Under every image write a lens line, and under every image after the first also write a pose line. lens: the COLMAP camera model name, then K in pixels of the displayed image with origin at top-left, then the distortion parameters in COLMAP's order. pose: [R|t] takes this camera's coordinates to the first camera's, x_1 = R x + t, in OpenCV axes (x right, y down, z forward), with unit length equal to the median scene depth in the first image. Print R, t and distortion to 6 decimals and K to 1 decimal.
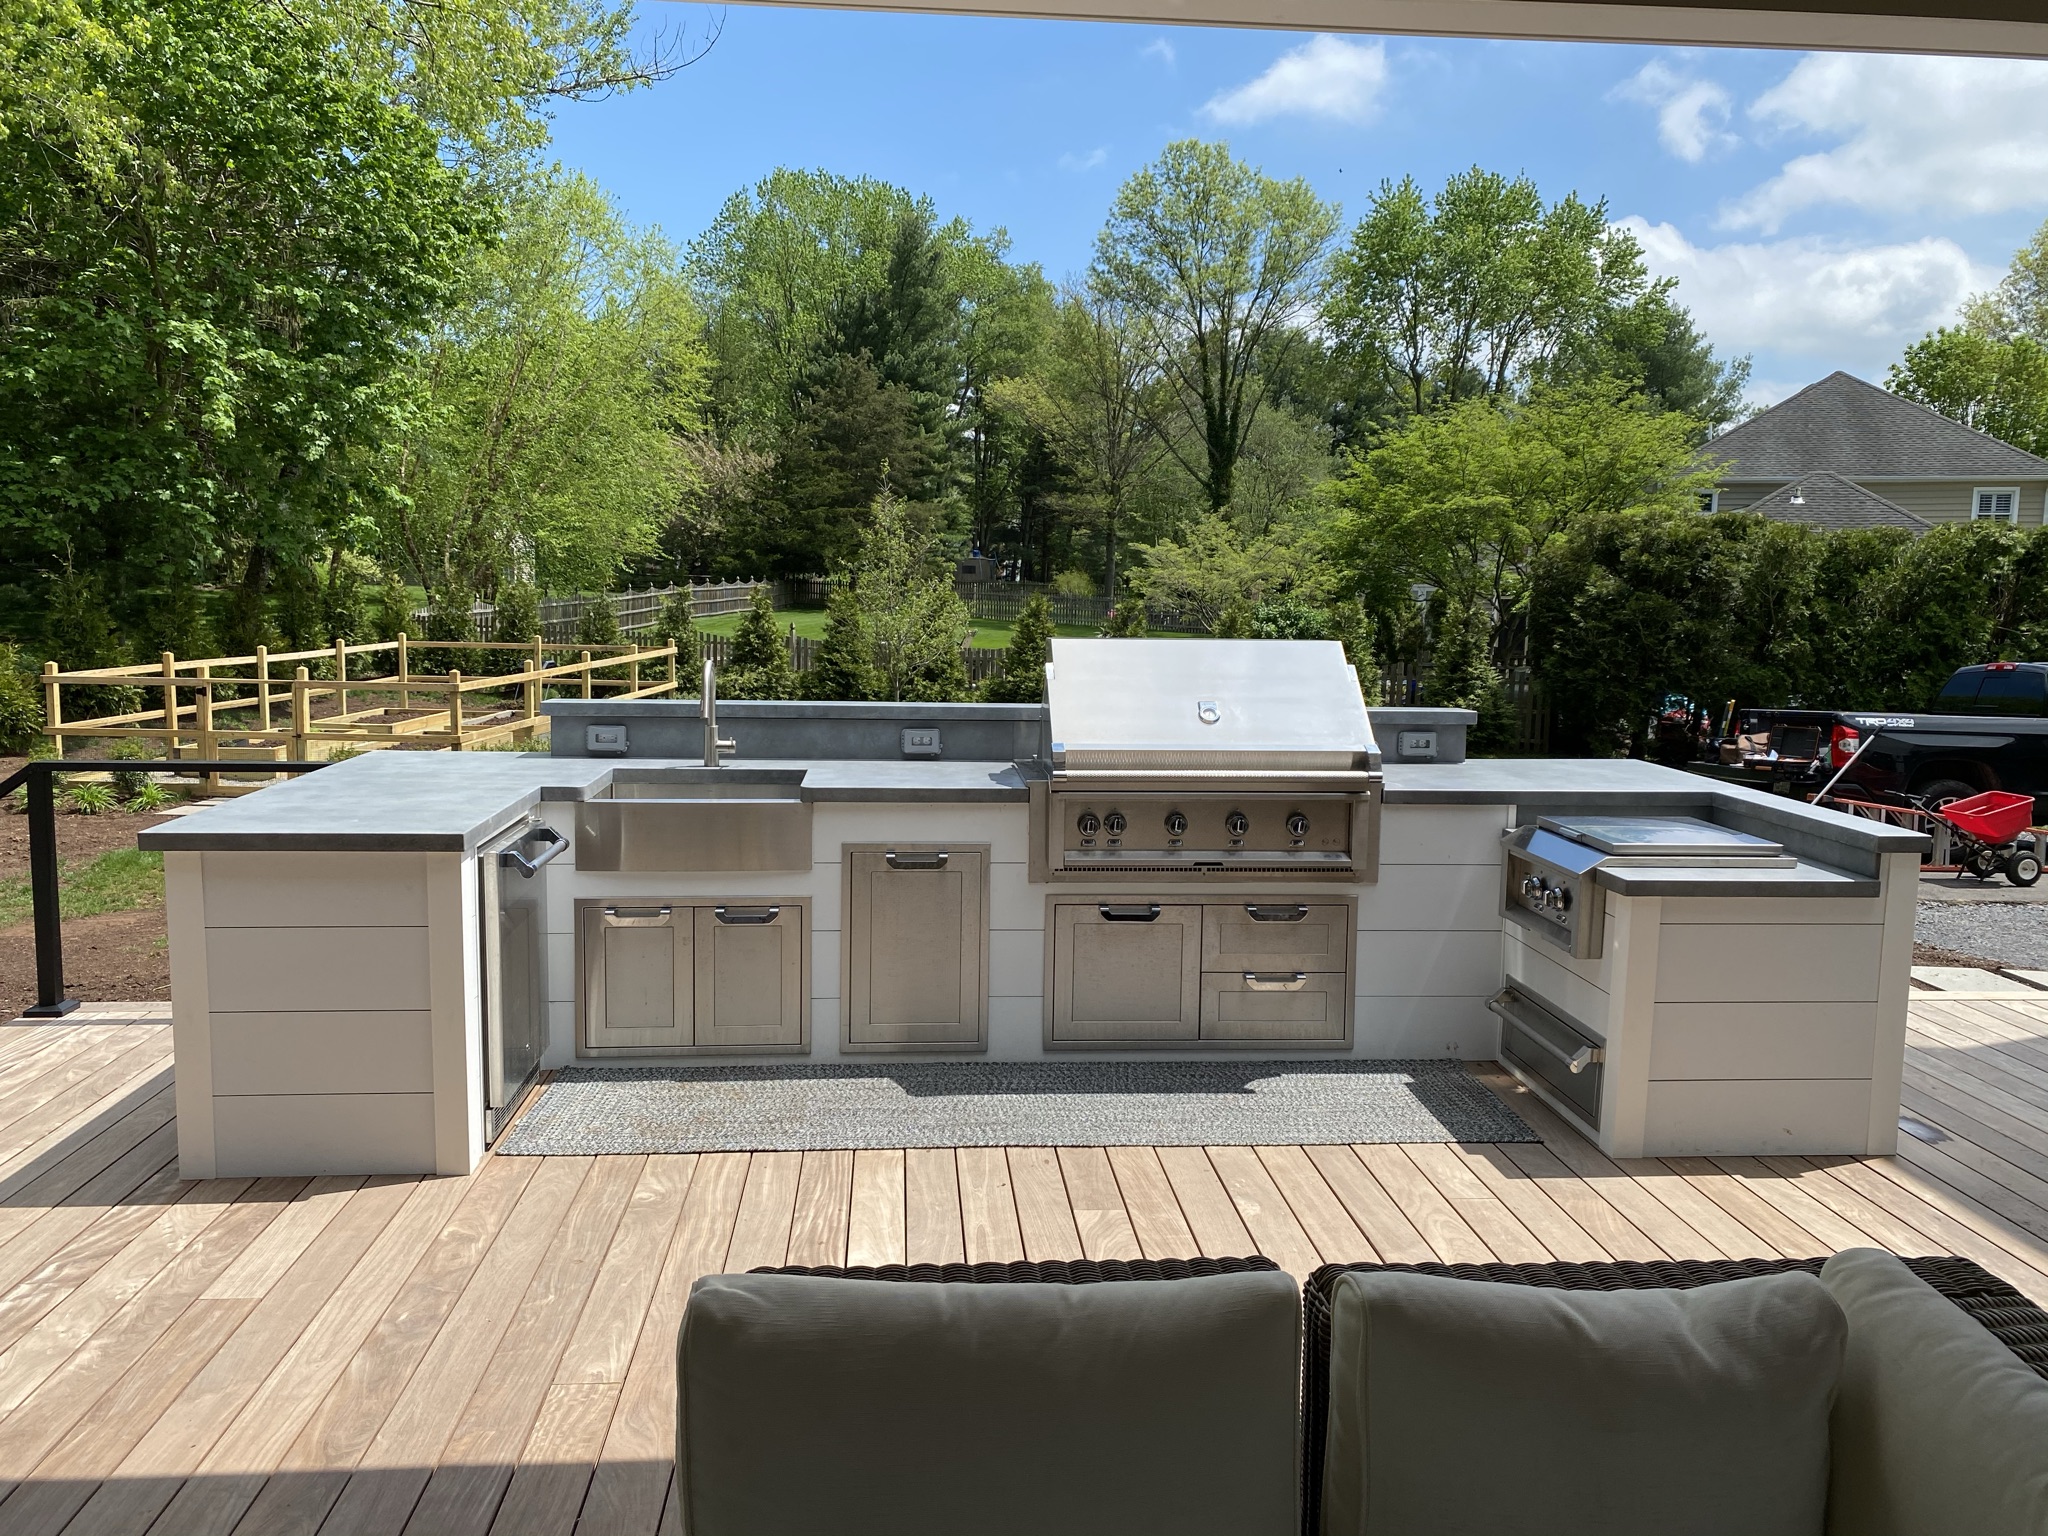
lens RADIAL K [[1572.0, 0, 1025.4], [0, 1572.0, 757.7], [0, 0, 1]] dist [0.024077, -0.016495]
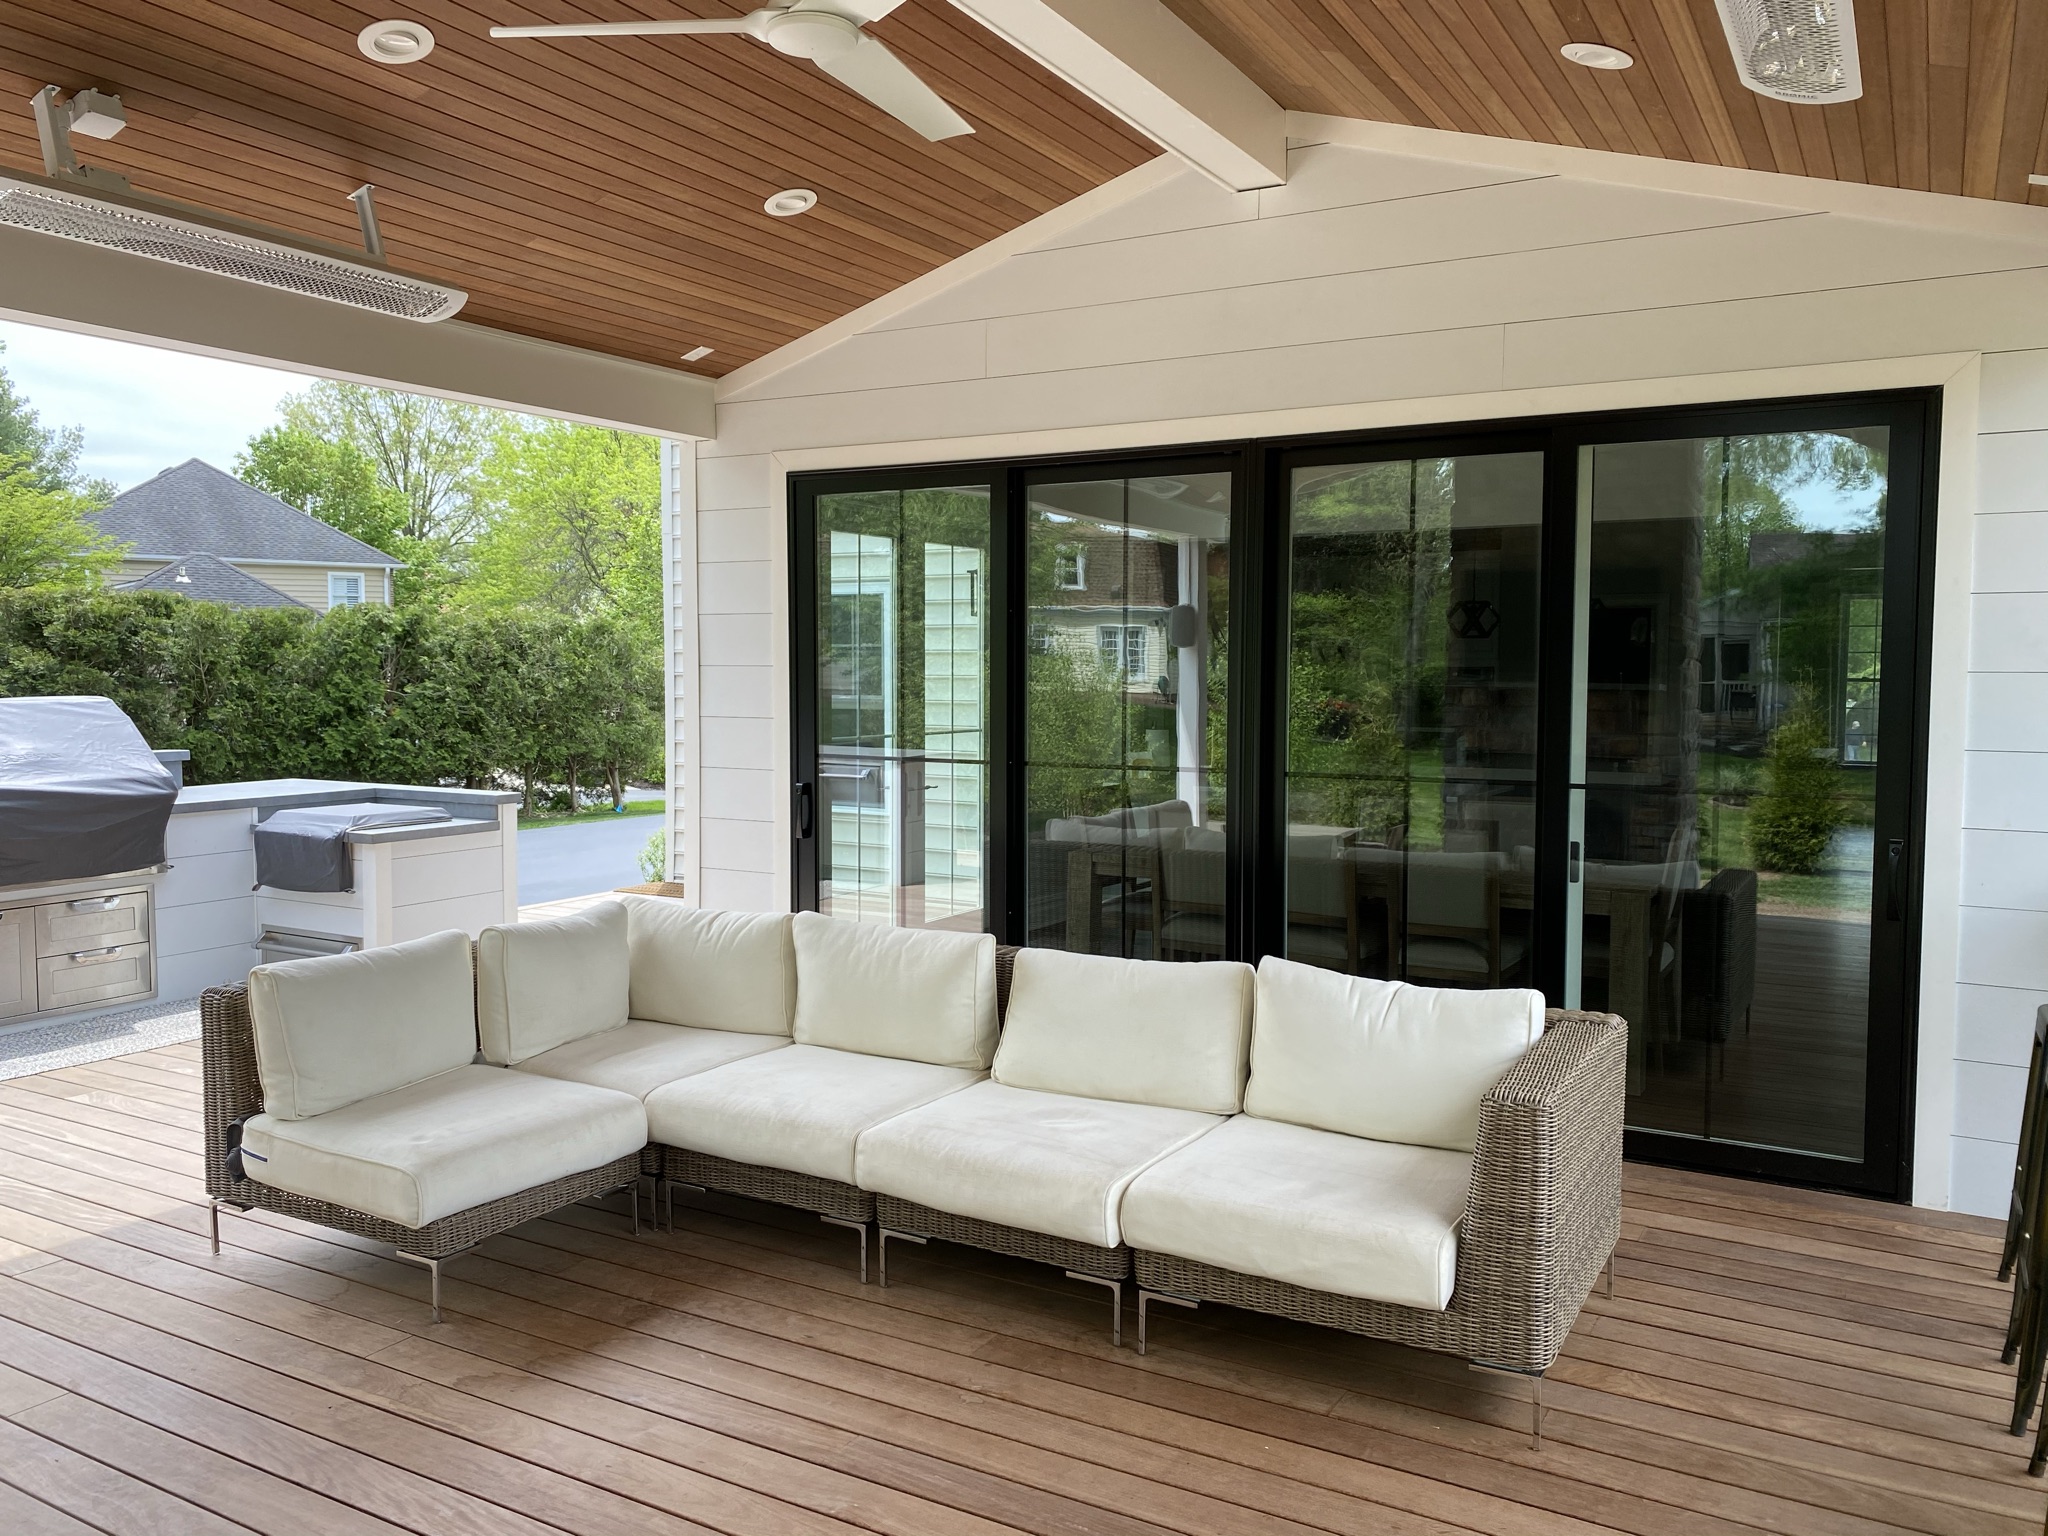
lens RADIAL K [[1572.0, 0, 1025.4], [0, 1572.0, 757.7], [0, 0, 1]] dist [0.024077, -0.016495]
pose [[0.566337, -0.064440, 0.821651, -0.093104], [0.102003, 0.994754, 0.007709, 0.008775], [-0.817838, 0.079445, 0.569939, -0.080418]]
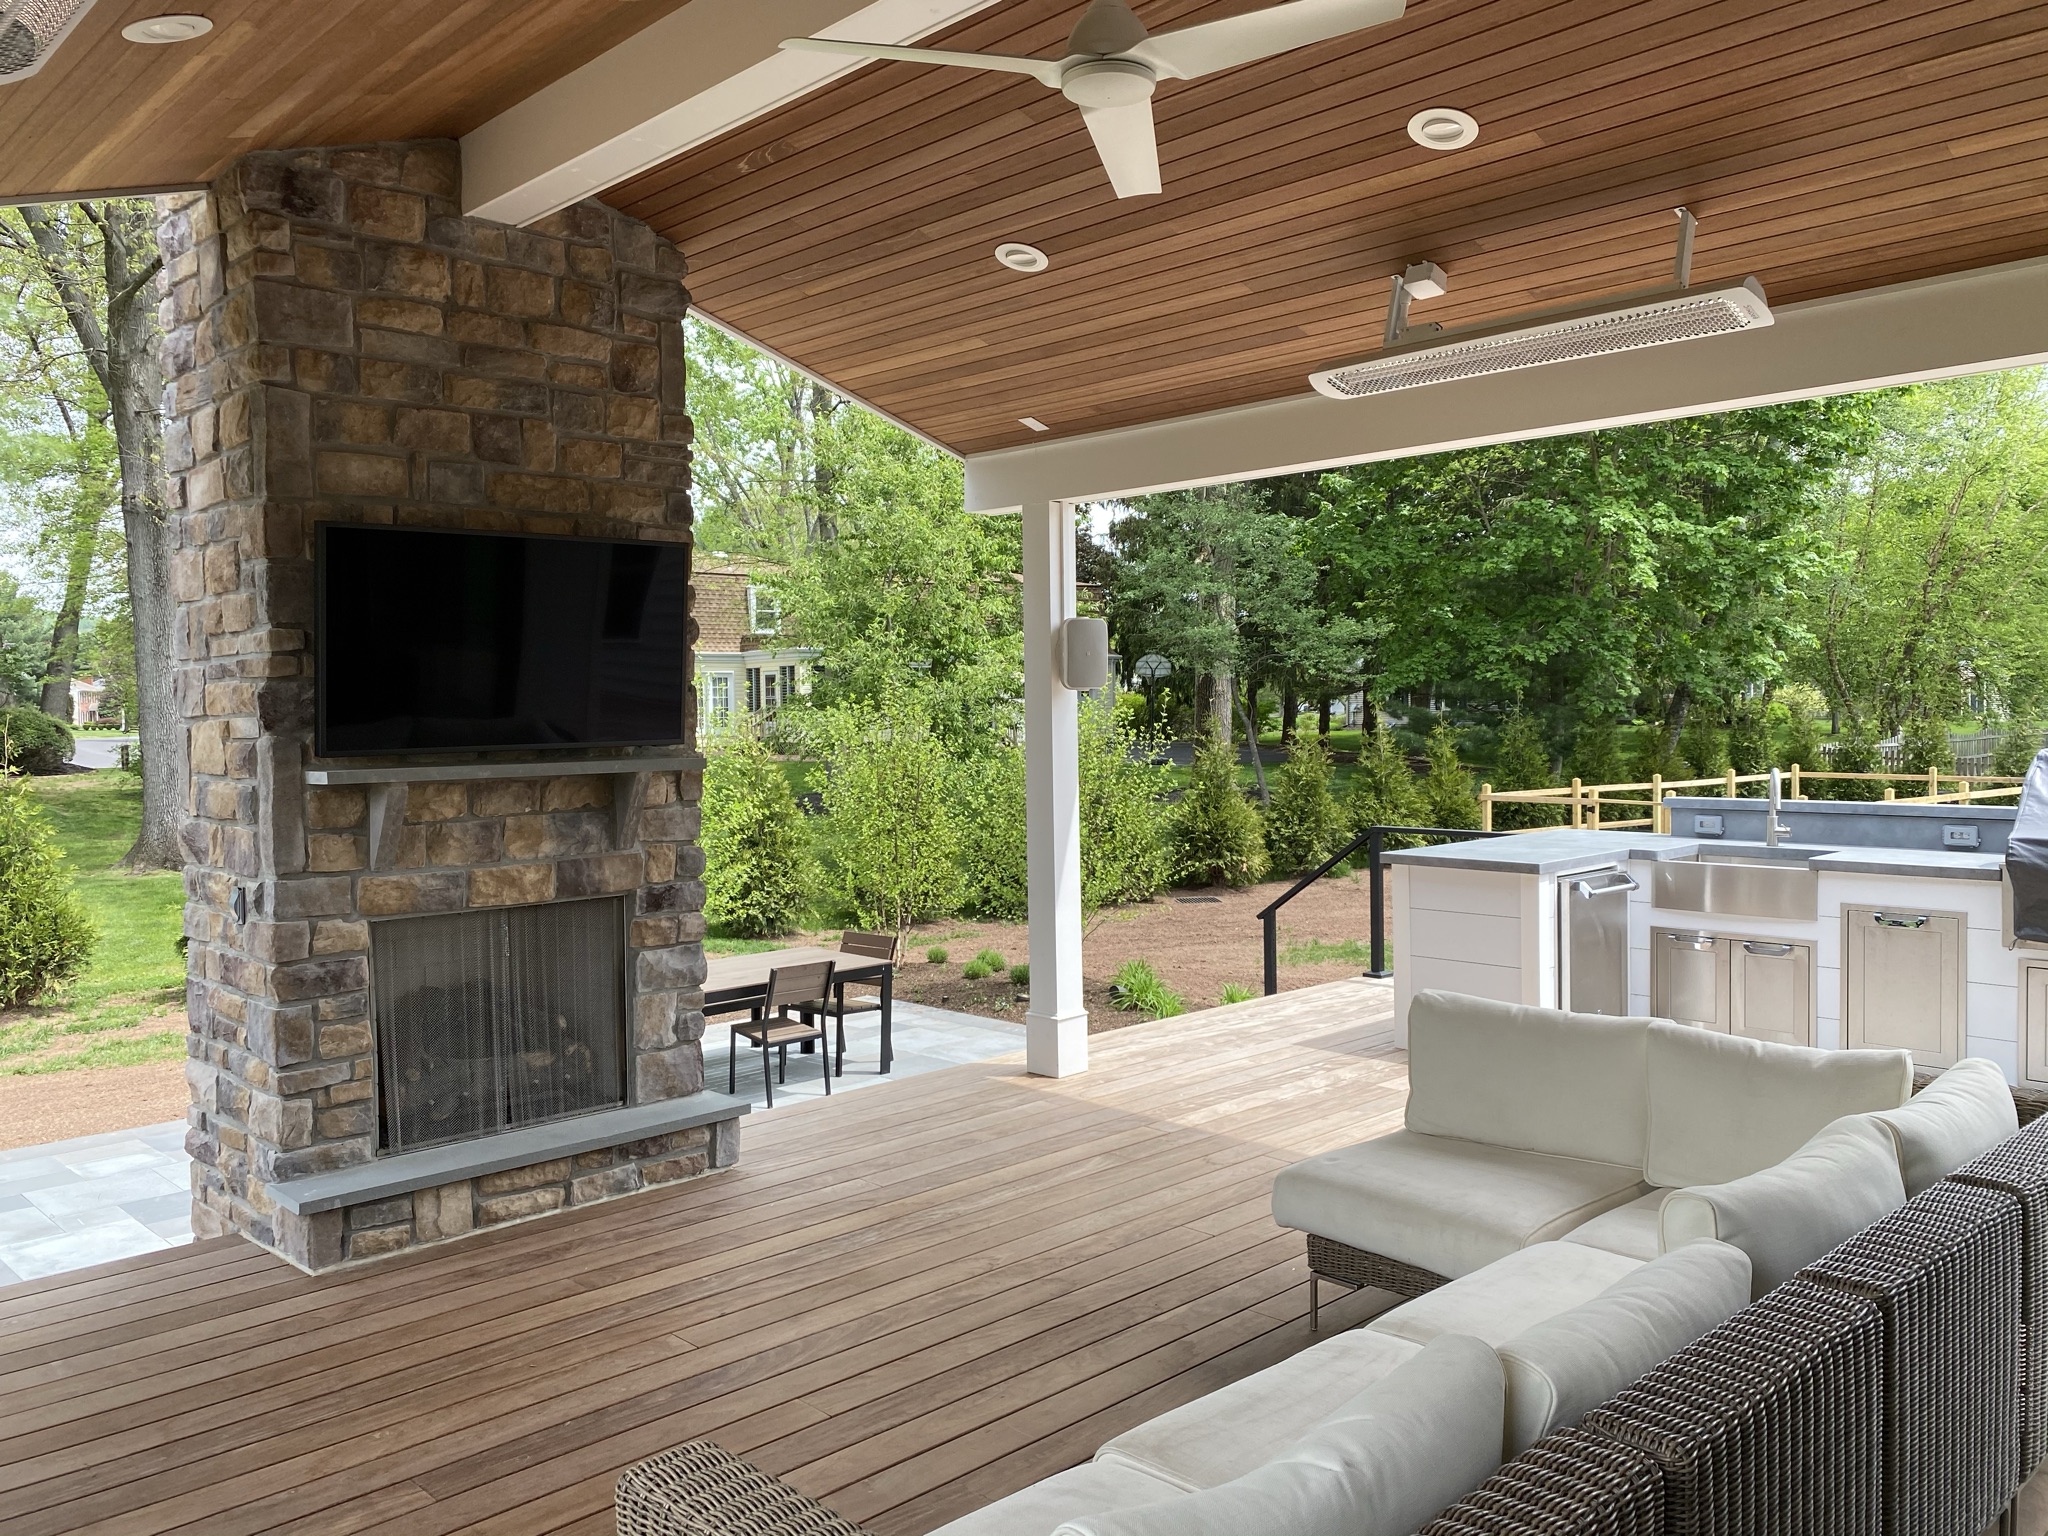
lens RADIAL K [[1572.0, 0, 1025.4], [0, 1572.0, 757.7], [0, 0, 1]] dist [0.024077, -0.016495]
pose [[0.641617, -0.000113, -0.767025, 0.088985], [-0.065952, 0.996288, -0.055316, 0.009734], [0.764184, 0.086078, 0.639228, -0.077350]]
